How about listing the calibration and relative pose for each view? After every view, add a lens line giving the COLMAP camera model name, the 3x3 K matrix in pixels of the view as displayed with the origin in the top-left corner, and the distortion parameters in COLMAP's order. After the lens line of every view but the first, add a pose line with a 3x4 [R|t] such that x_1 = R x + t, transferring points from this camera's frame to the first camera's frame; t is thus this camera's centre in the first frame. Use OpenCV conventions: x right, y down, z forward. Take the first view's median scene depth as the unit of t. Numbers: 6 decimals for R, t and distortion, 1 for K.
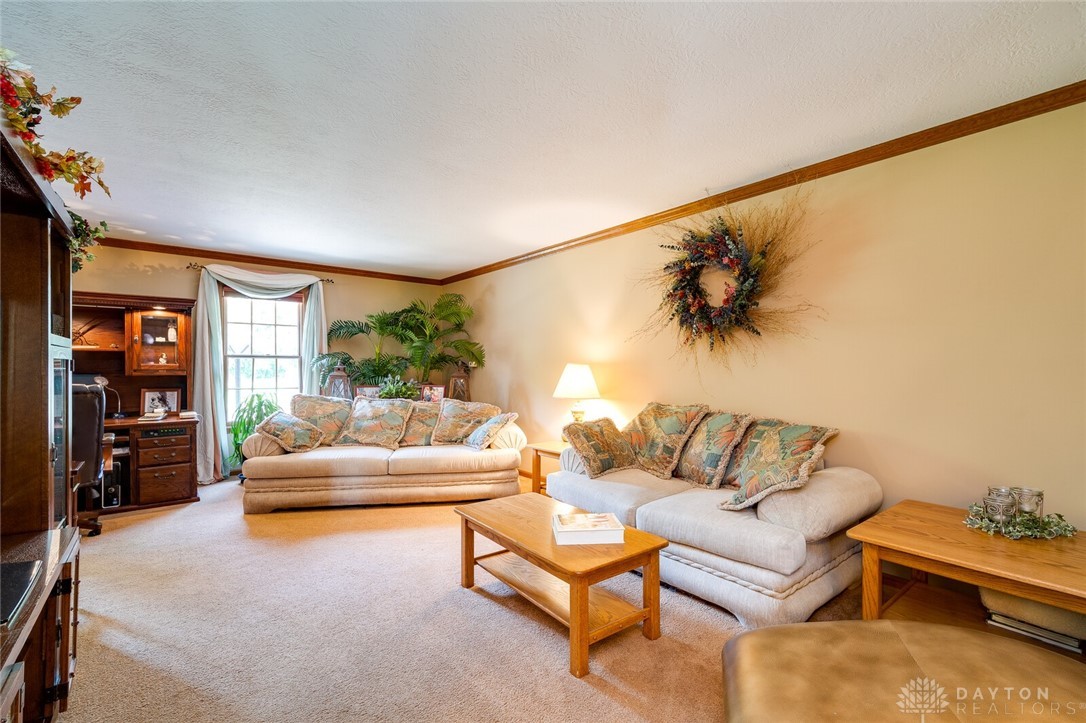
lens RADIAL K [[478.1, 0, 543.0], [0, 478.1, 361.5], [0, 0, 1]] dist [0.000651, -0.000021]
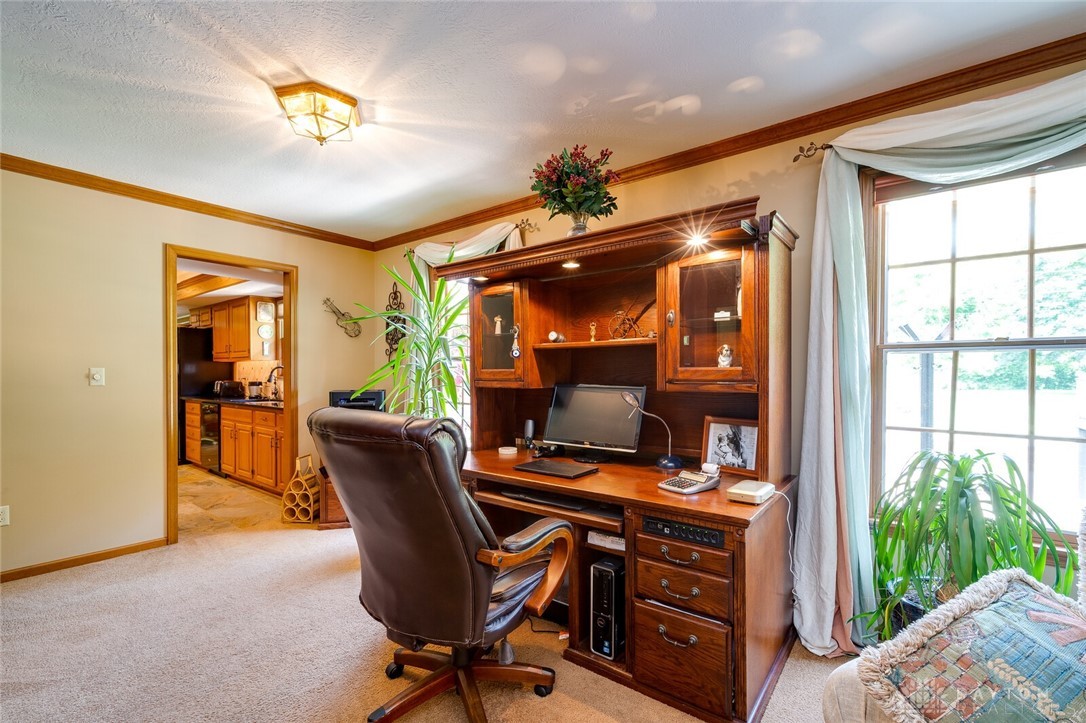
lens RADIAL K [[483.8, 0, 540.9], [0, 483.8, 383.5], [0, 0, 1]] dist [0.000870, -0.000038]
pose [[0.227351, 0.019482, -0.973618, -0.373588], [0.012627, 0.999657, 0.022952, 0.007623], [0.973731, -0.017512, 0.227027, 0.716511]]
